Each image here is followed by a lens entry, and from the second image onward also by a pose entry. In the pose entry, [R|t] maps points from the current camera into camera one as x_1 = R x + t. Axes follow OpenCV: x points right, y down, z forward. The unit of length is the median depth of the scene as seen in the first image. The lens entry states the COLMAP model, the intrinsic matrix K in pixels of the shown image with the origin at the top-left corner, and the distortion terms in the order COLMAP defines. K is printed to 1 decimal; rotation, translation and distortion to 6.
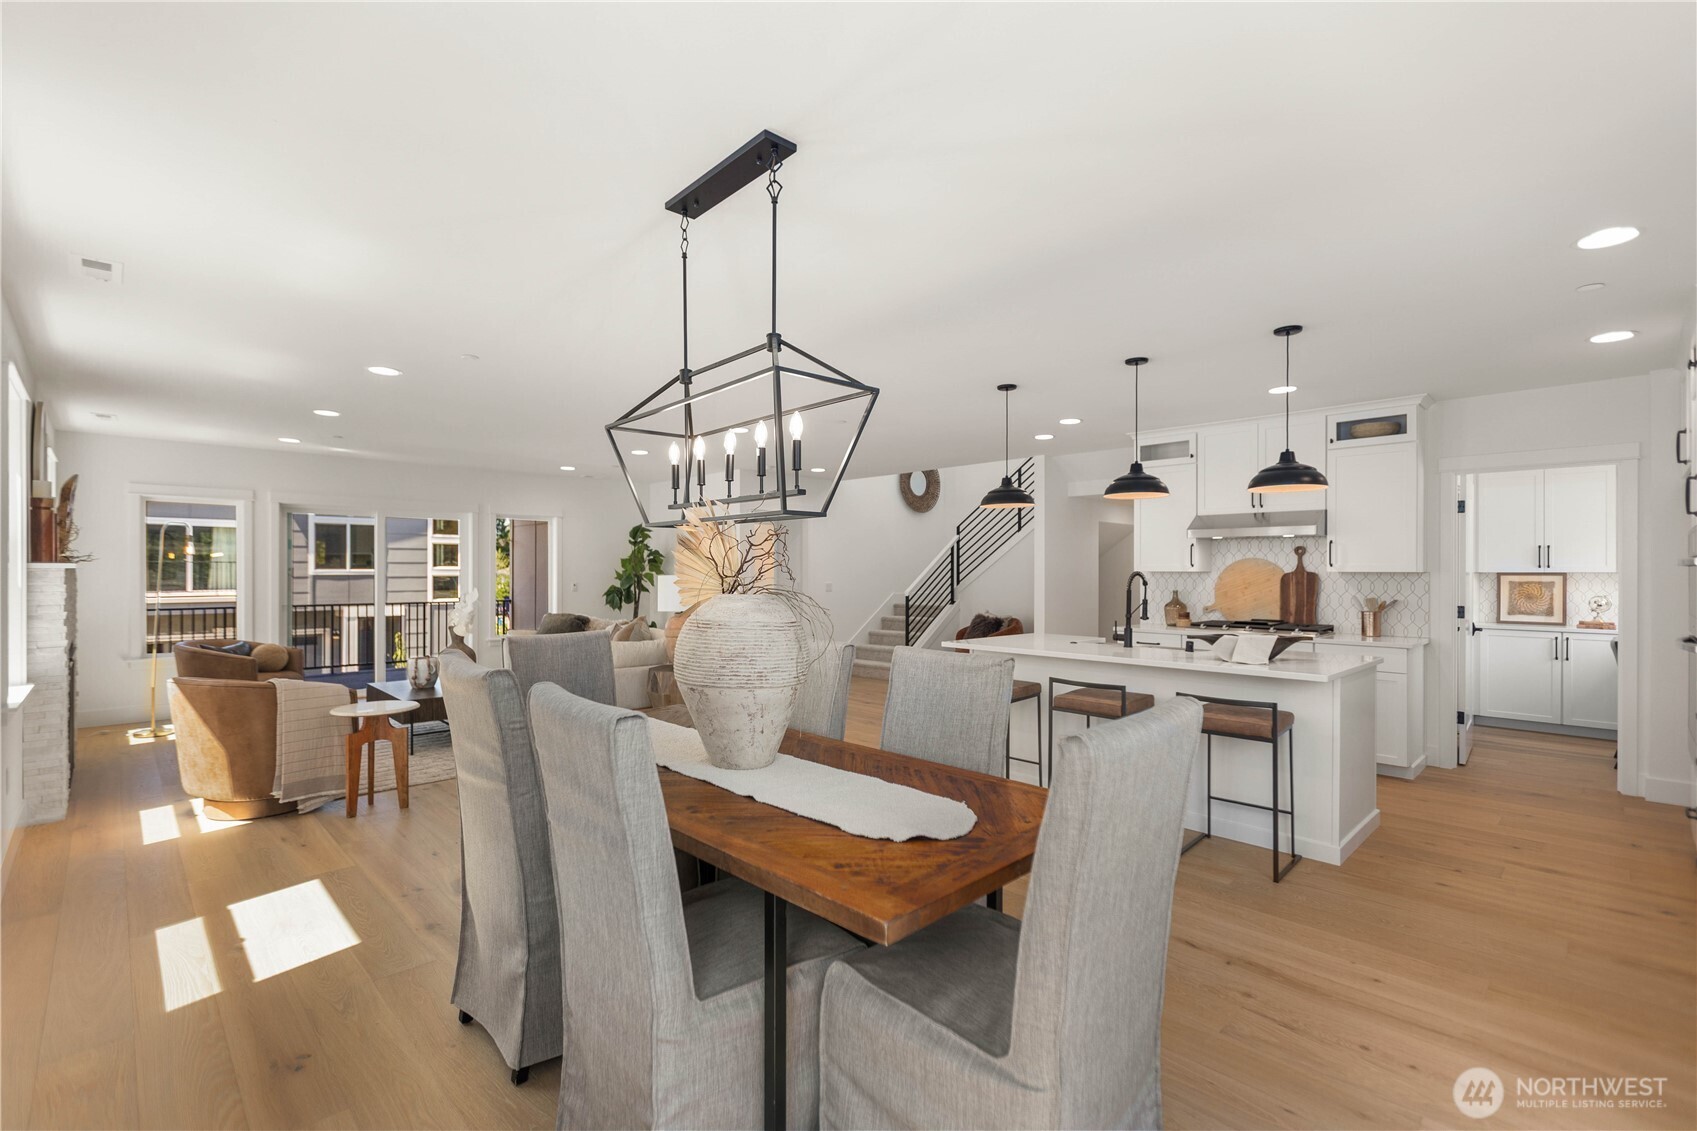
lens RADIAL K [[763.7, 0, 849.0], [0, 763.7, 568.5], [0, 0, 1]] dist [0.009519, -0.003697]
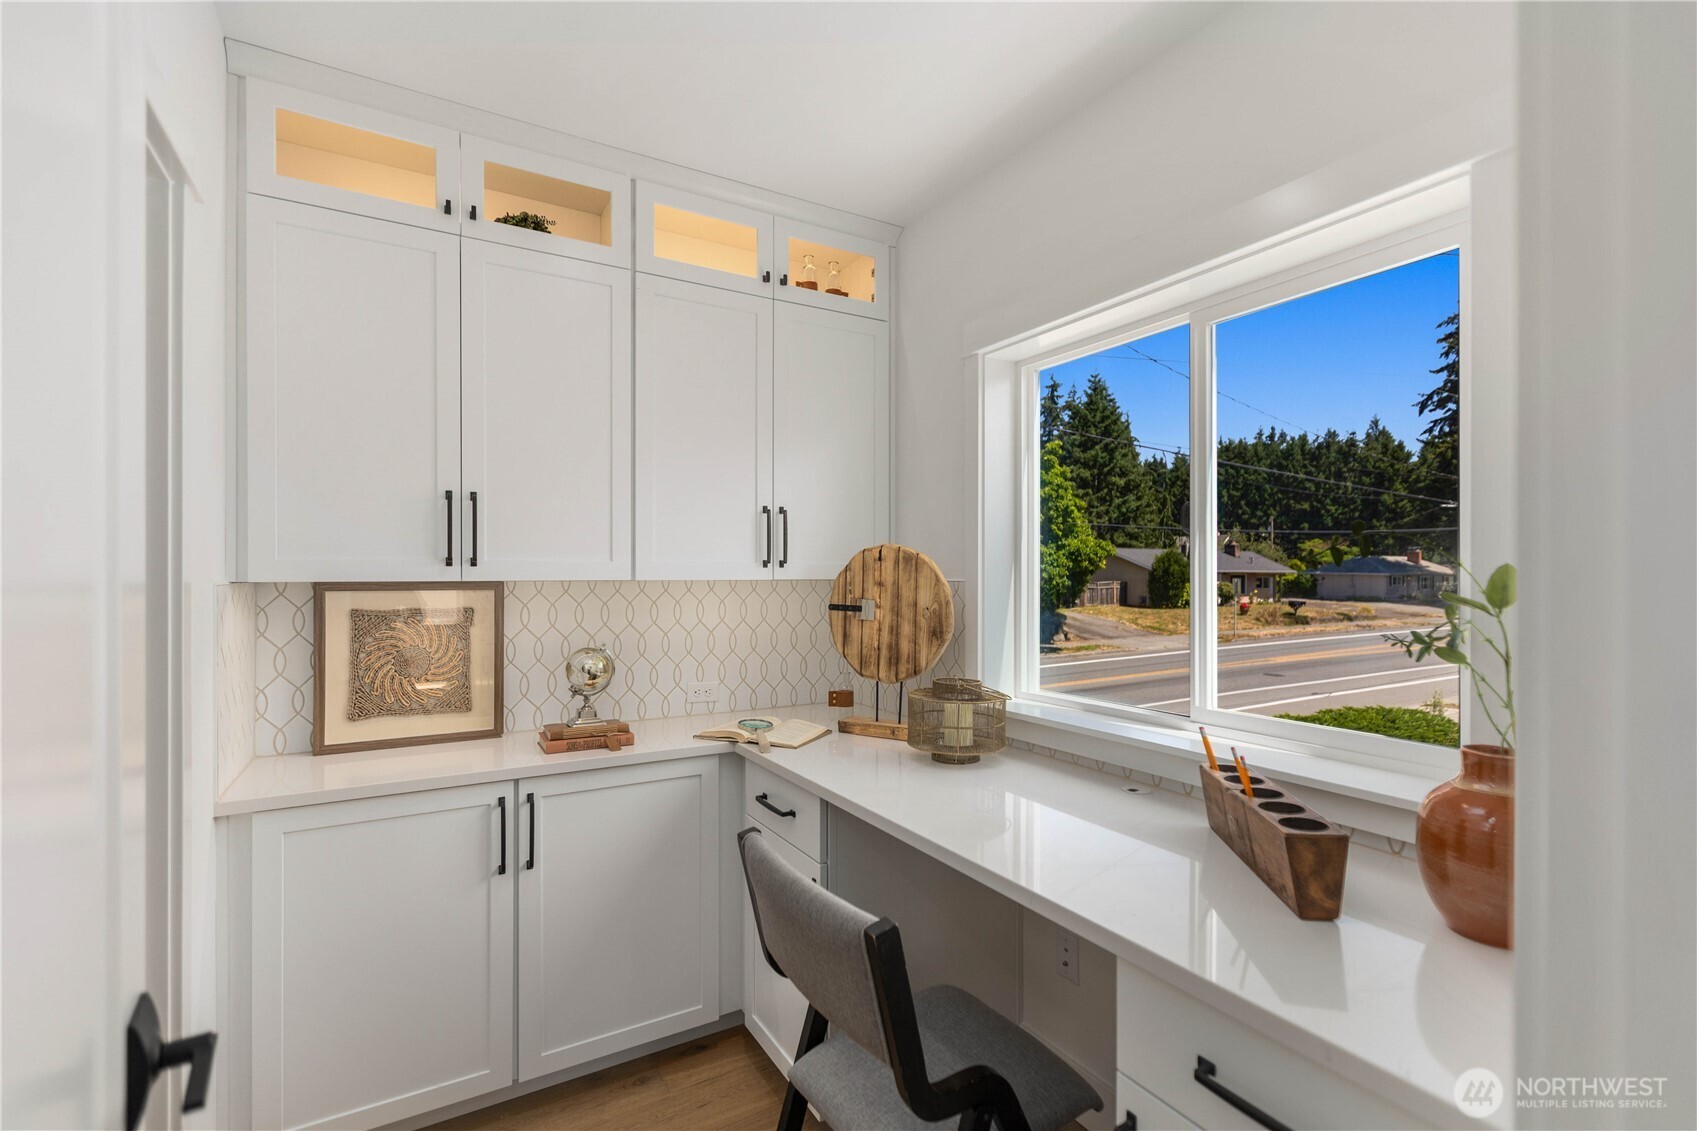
lens RADIAL K [[763.7, 0, 854.4], [0, 763.7, 577.6], [0, 0, 1]] dist [0.009519, -0.003697]
pose [[0.244458, -0.002912, 0.969656, 0.714310], [-0.002064, 0.999992, 0.003524, 0.002704], [-0.969658, -0.002863, 0.244450, 0.851498]]
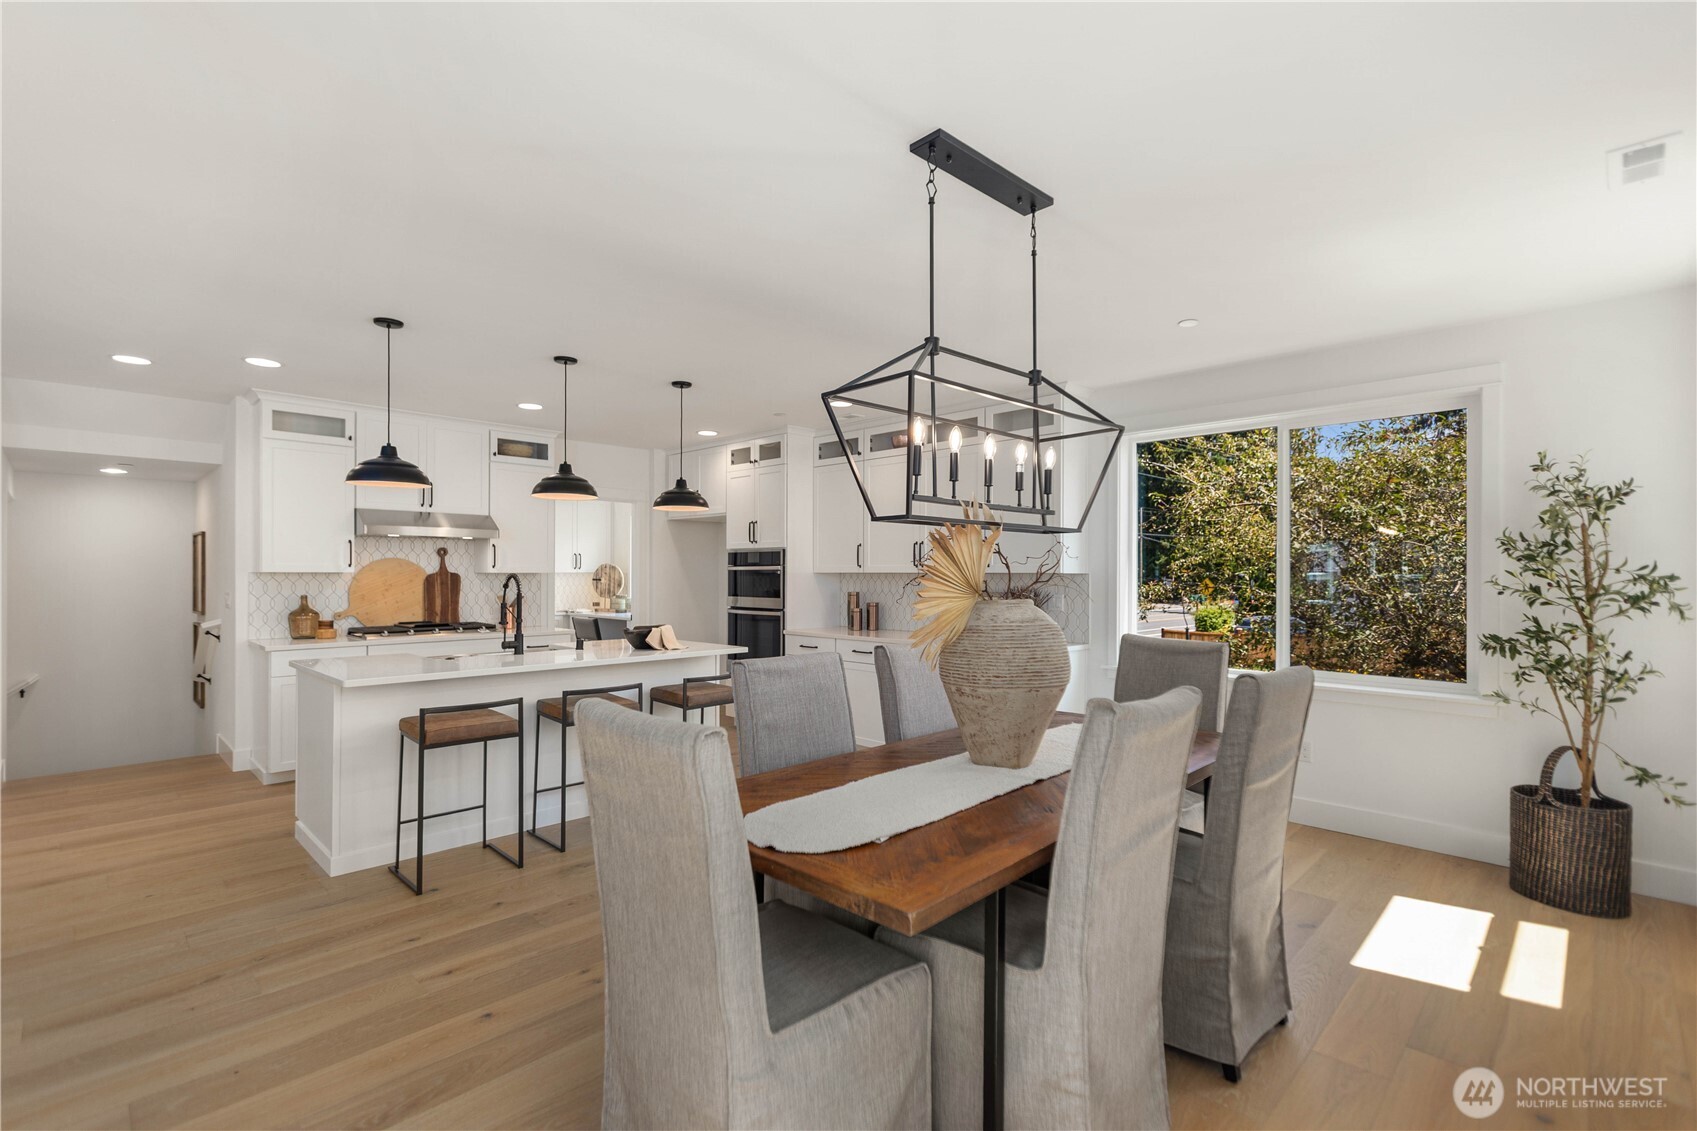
lens RADIAL K [[763.7, 0, 857.0], [0, 763.7, 573.6], [0, 0, 1]] dist [0.009519, -0.003697]
pose [[-0.027844, -0.003781, 0.999605, -0.453597], [-0.005821, 0.999977, 0.003621, -0.001300], [-0.999595, -0.005718, -0.027865, 0.473209]]
